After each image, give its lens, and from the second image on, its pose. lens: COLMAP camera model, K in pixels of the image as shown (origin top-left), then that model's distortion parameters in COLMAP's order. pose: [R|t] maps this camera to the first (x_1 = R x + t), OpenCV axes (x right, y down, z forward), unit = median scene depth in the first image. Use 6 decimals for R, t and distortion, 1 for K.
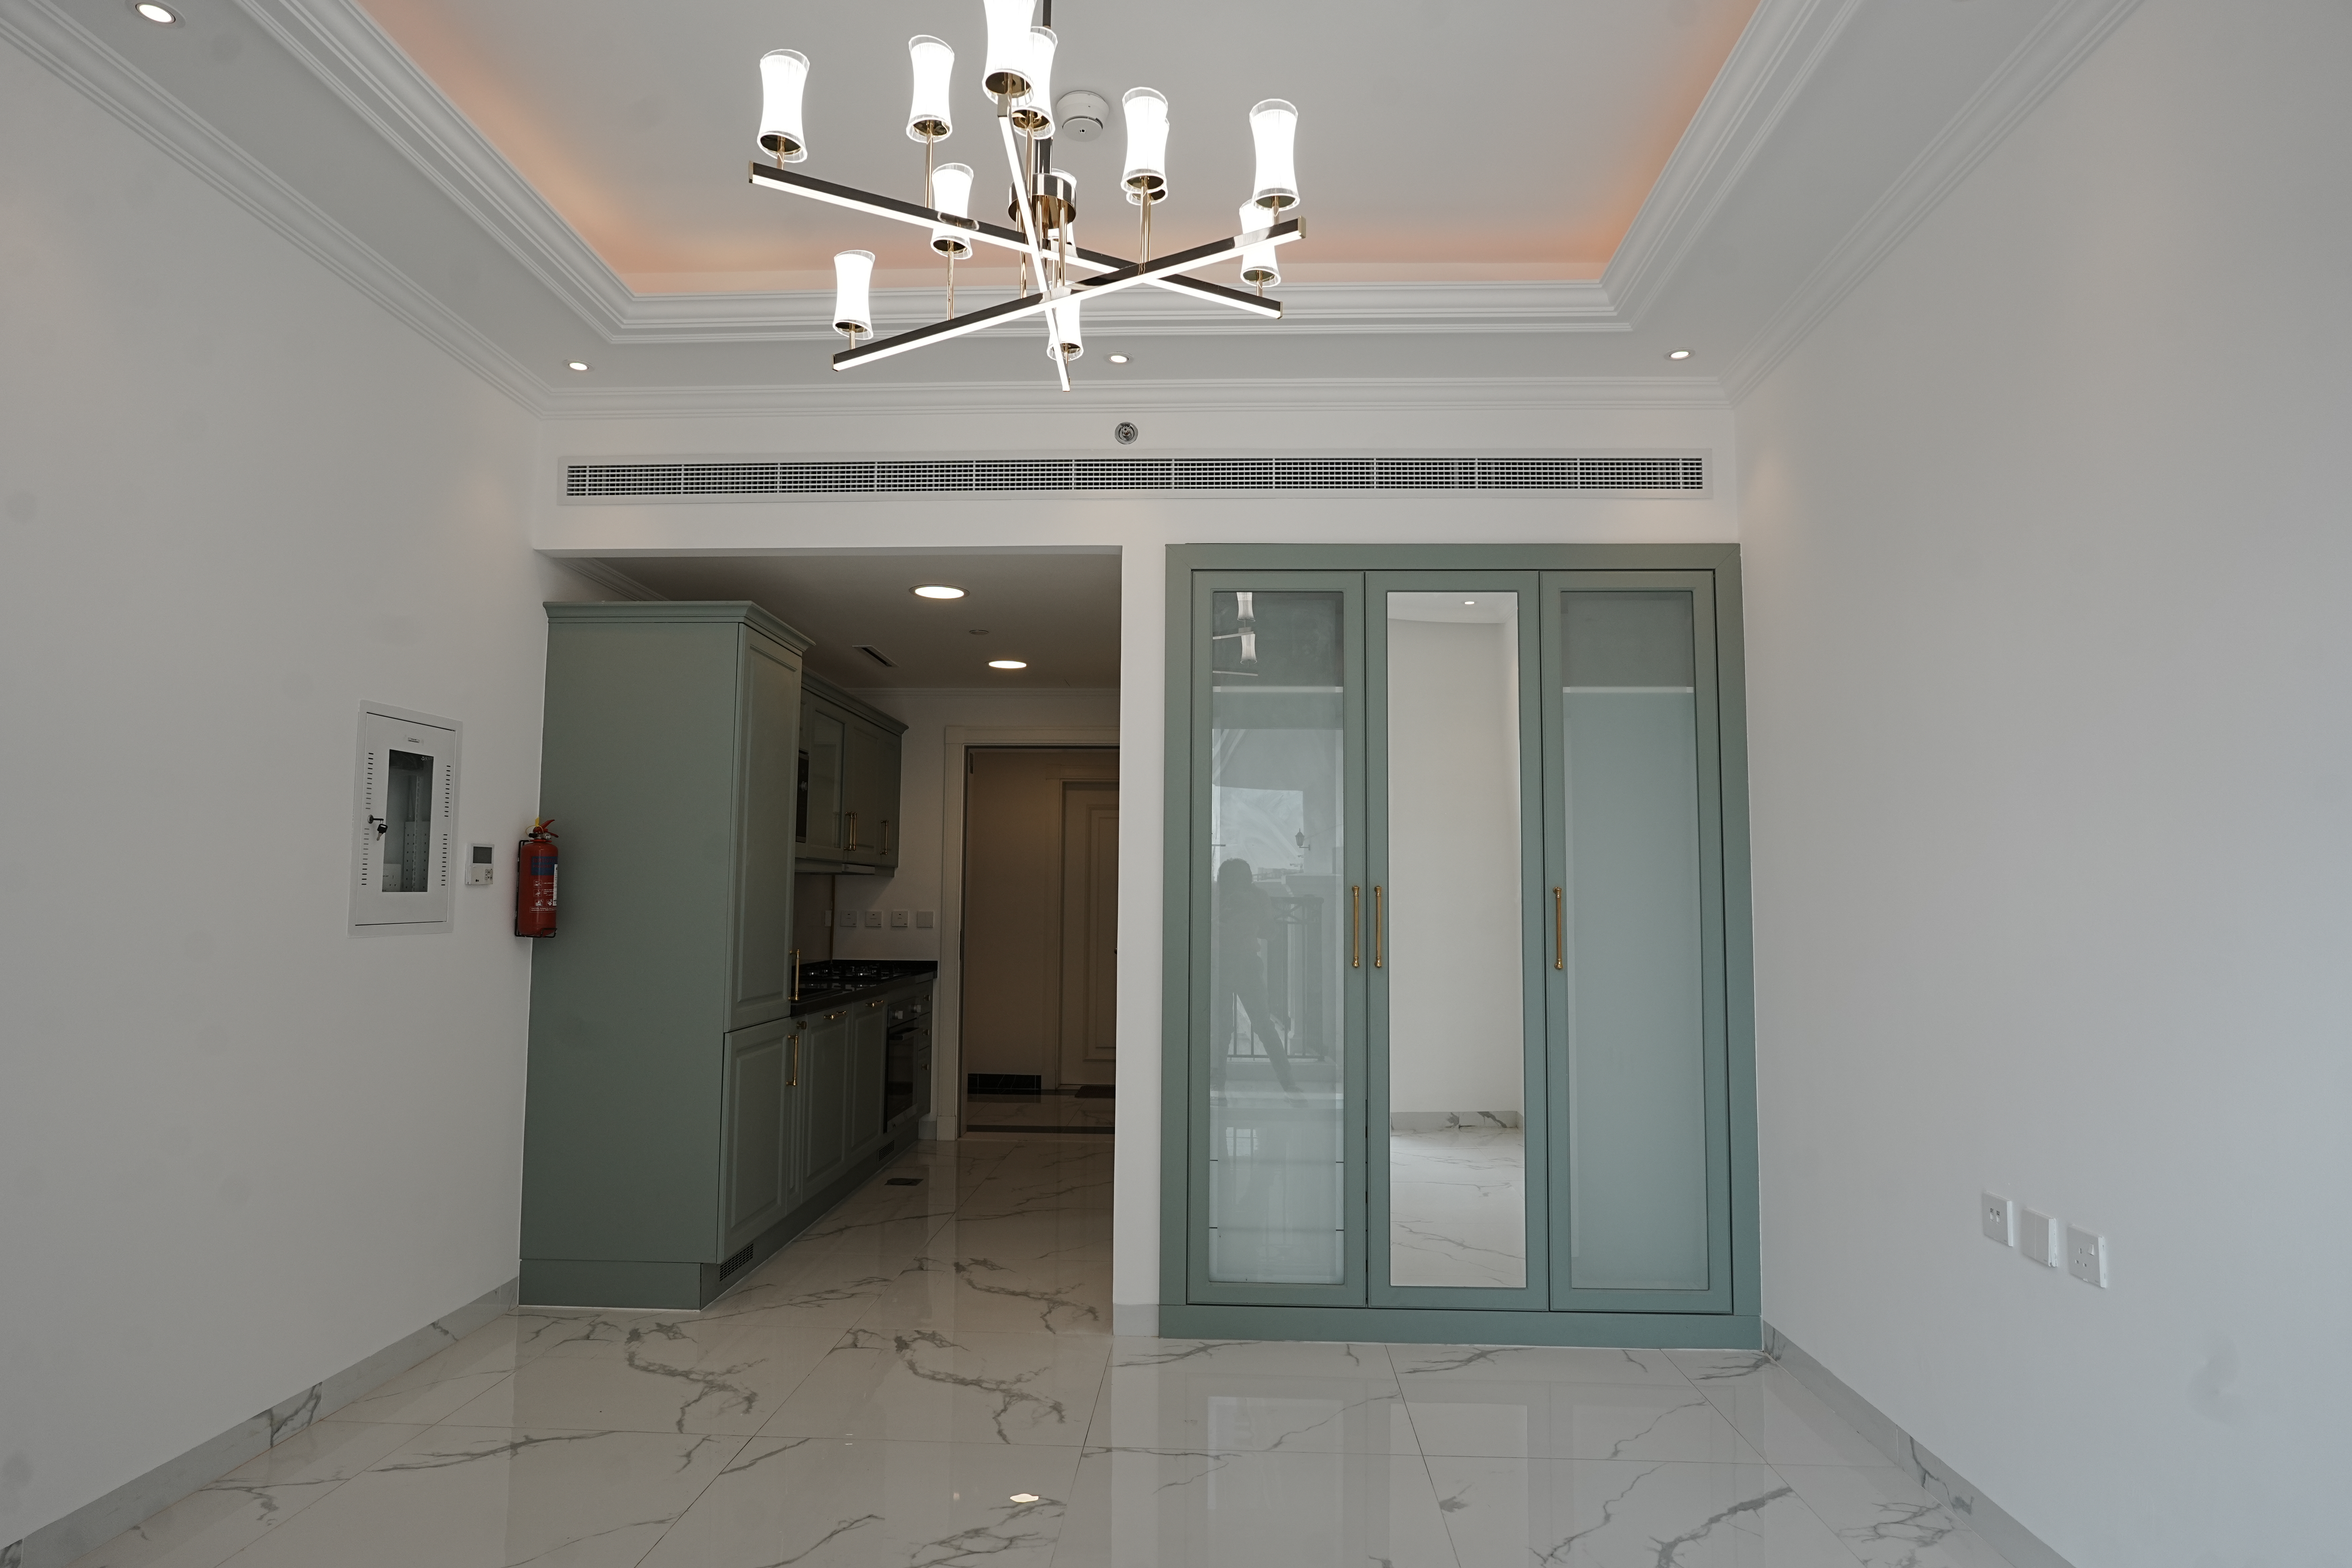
lens RADIAL K [[1319.8, 0, 1182.3], [0, 1319.8, 787.0], [0, 0, 1]] dist [-0.028322, 0.019687]
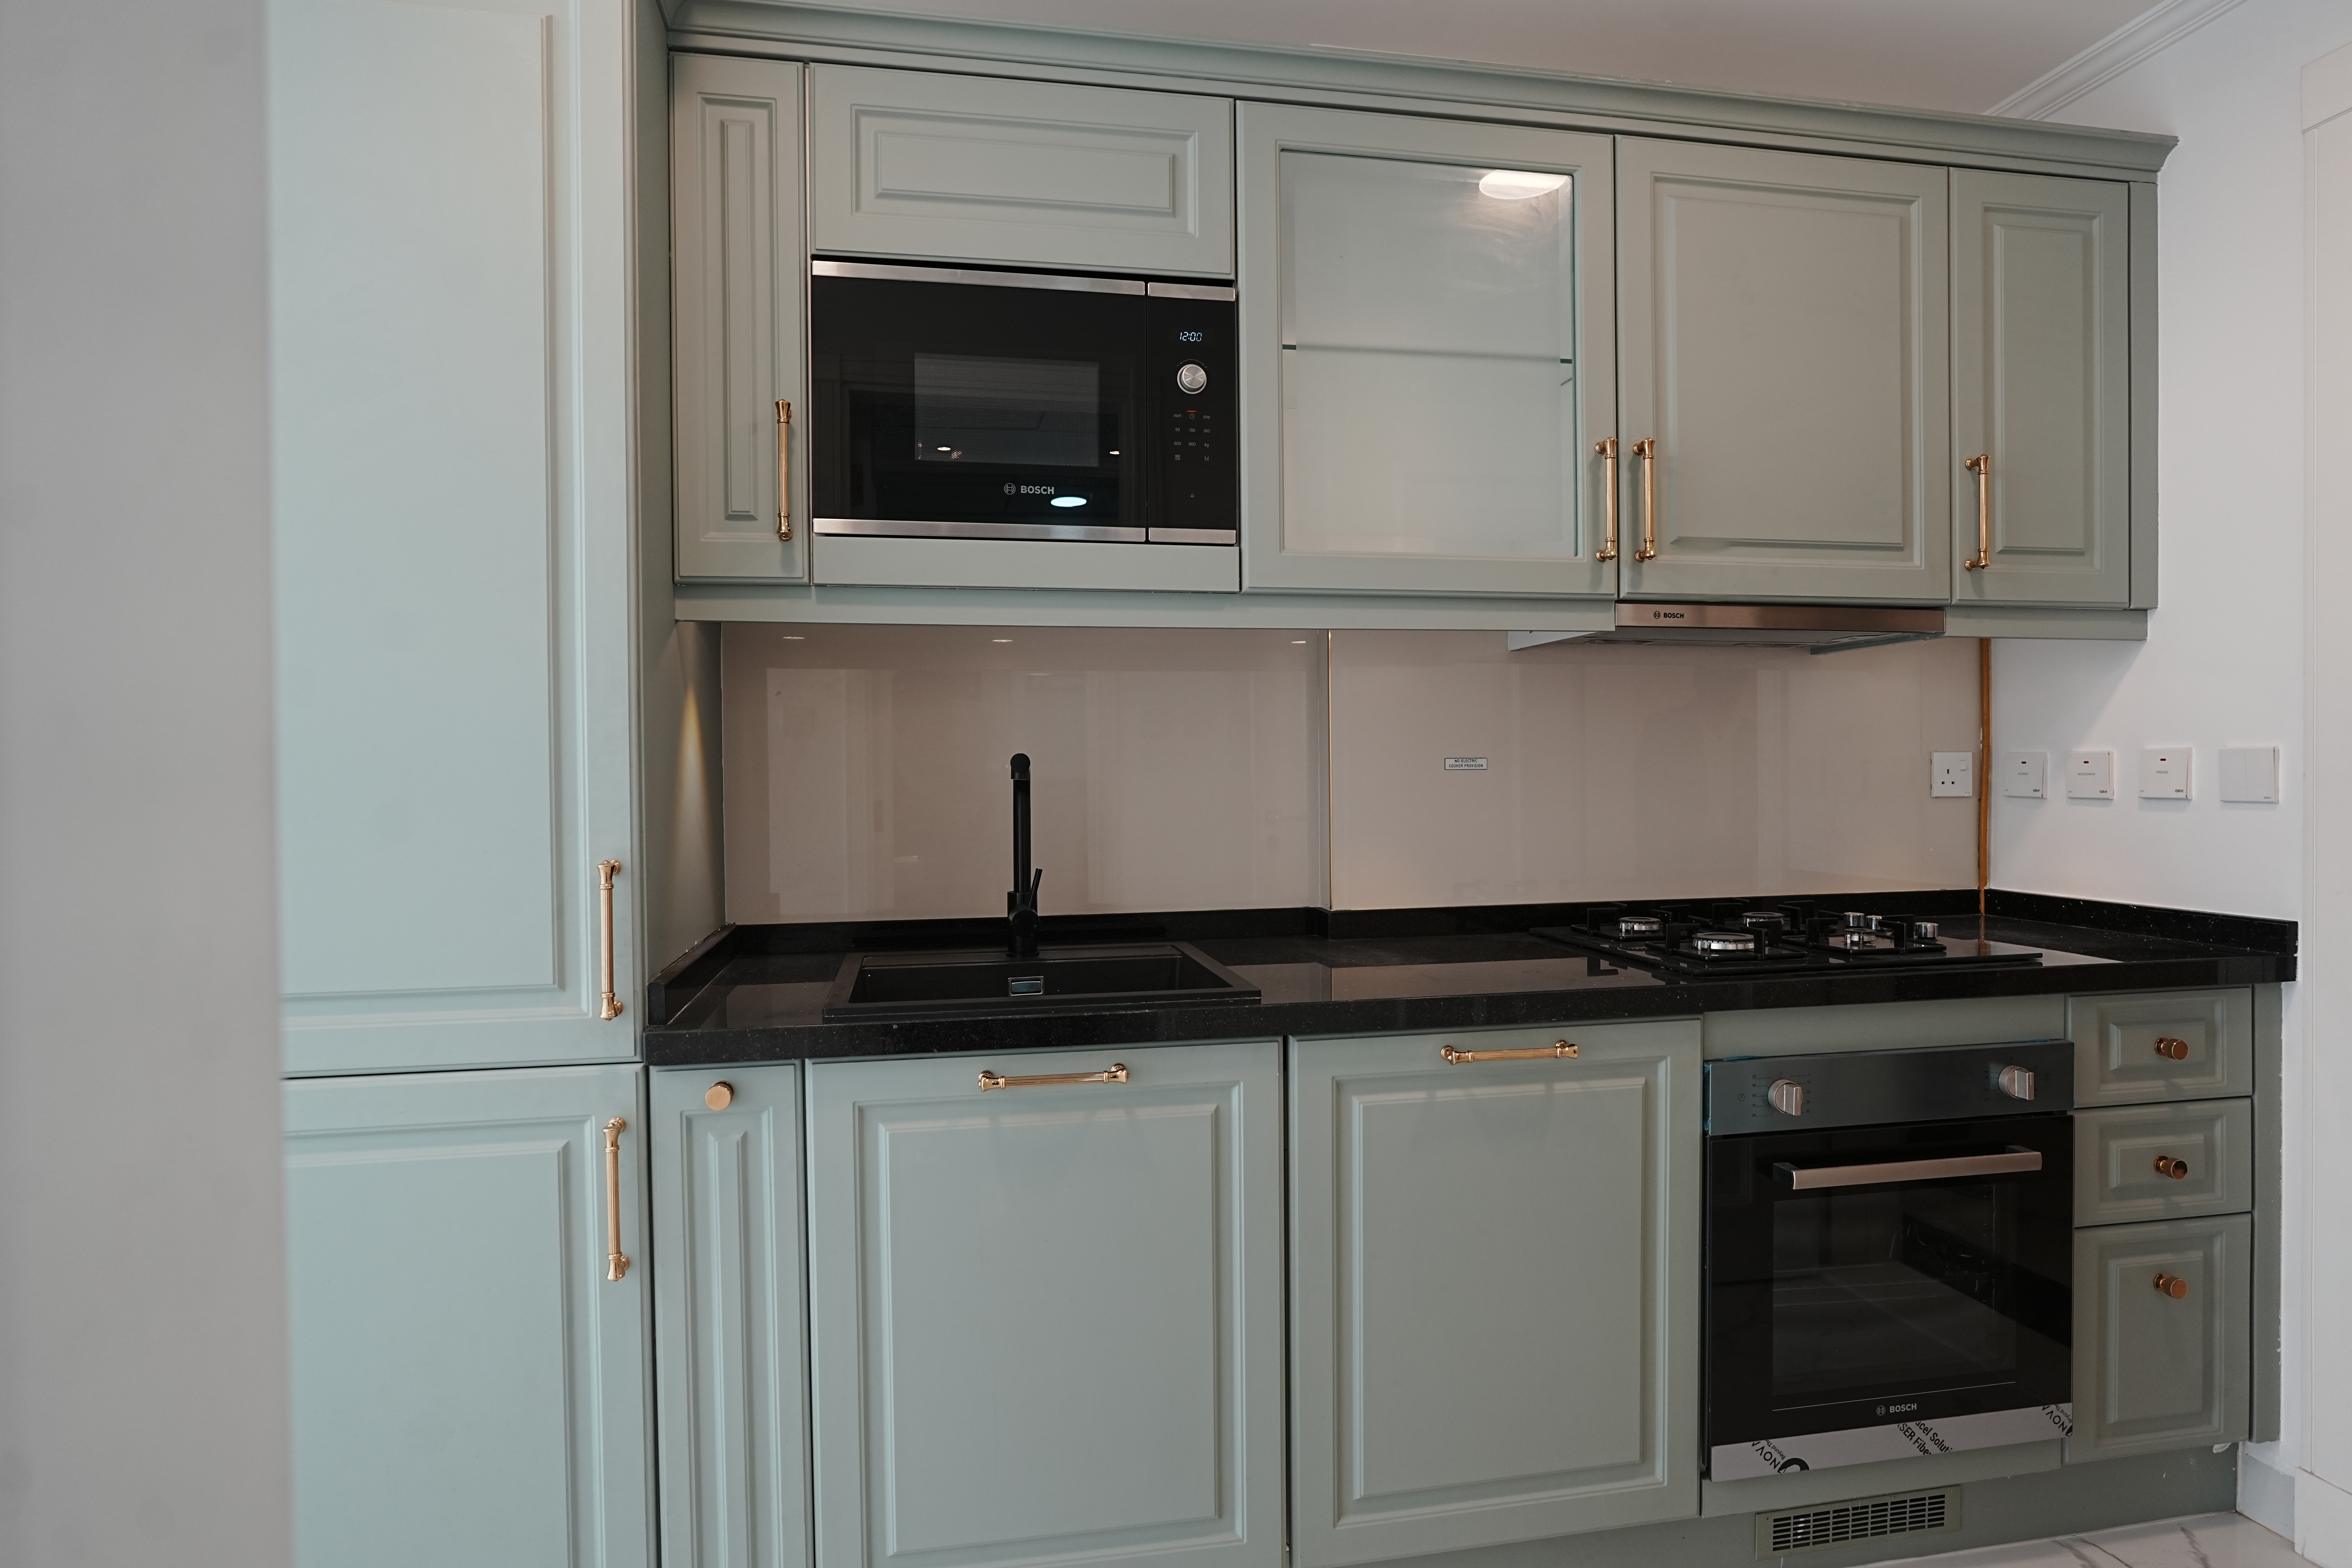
lens RADIAL K [[1319.8, 0, 1182.3], [0, 1319.8, 787.0], [0, 0, 1]] dist [-0.028322, 0.019687]
pose [[0.226893, -0.001764, -0.973918, 0.054927], [0.094569, 0.995313, 0.020229, 0.128751], [0.969317, -0.096692, 0.225996, 1.211352]]
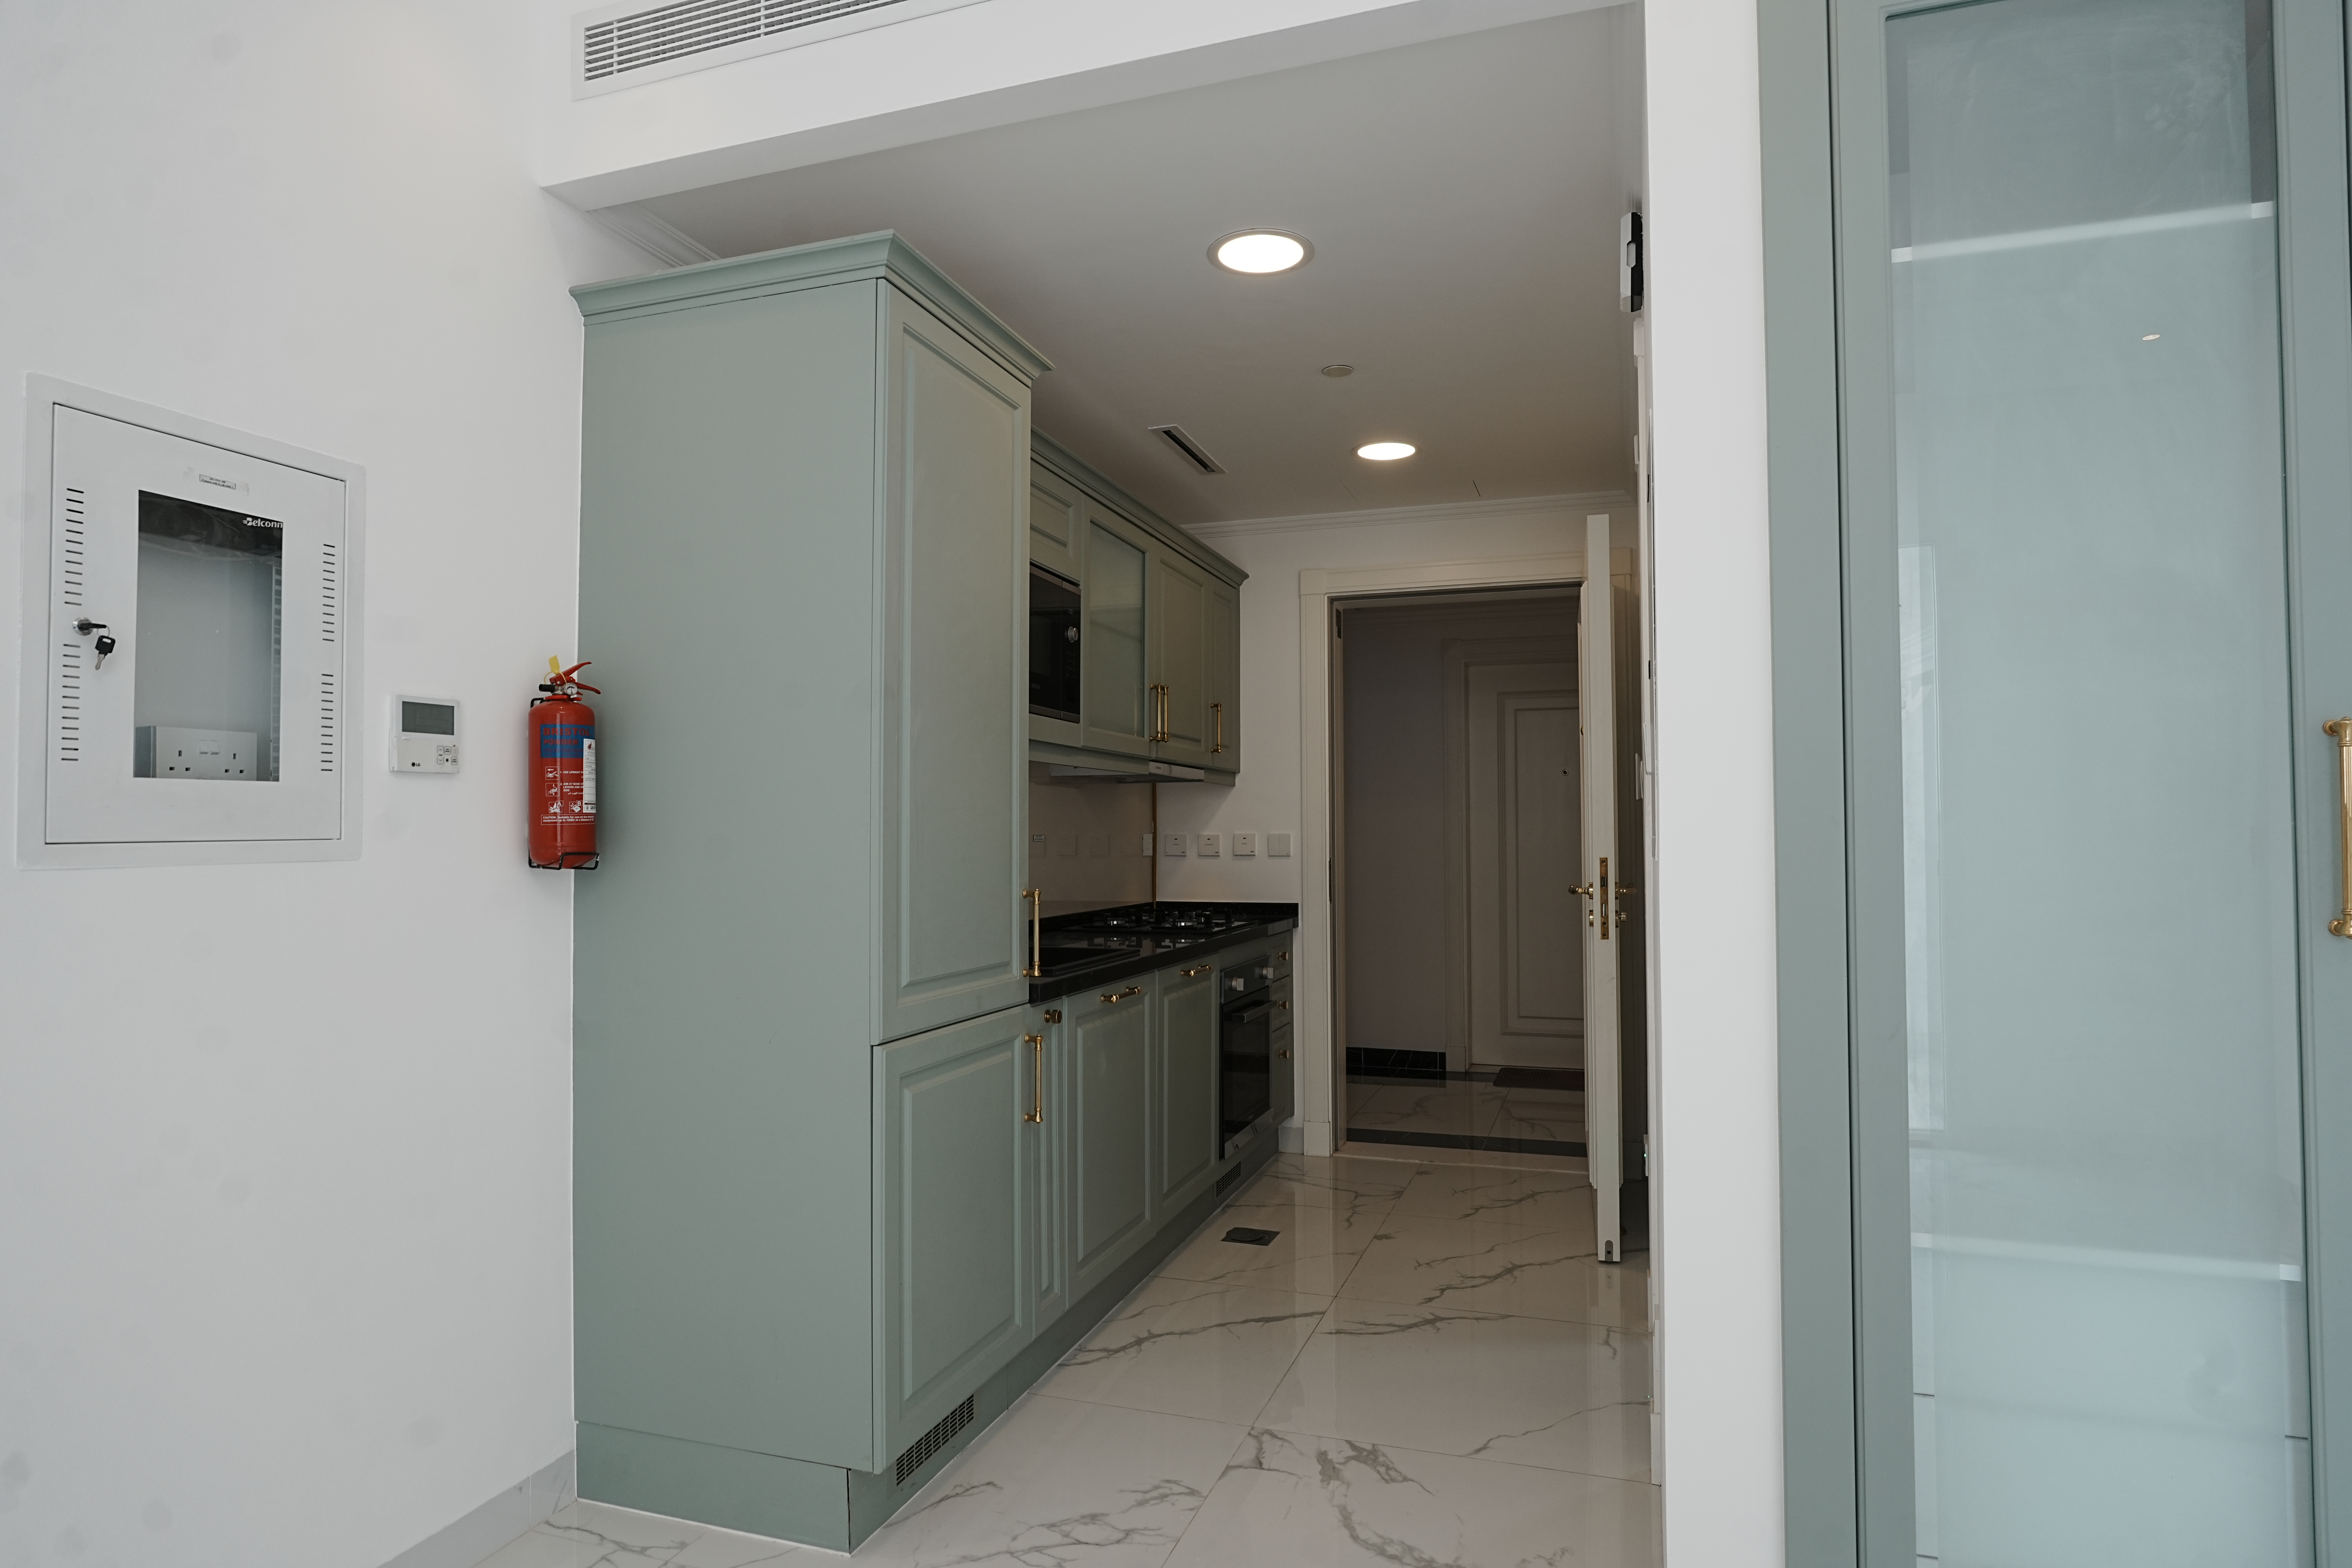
lens RADIAL K [[1313.2, 0, 1172.1], [0, 1313.2, 795.7], [0, 0, 1]] dist [0.003514, 0.001207]
pose [[0.956156, -0.020223, -0.292158, -0.074253], [0.036103, 0.998143, 0.049063, 0.063880], [0.290624, -0.057460, 0.955111, 0.530213]]
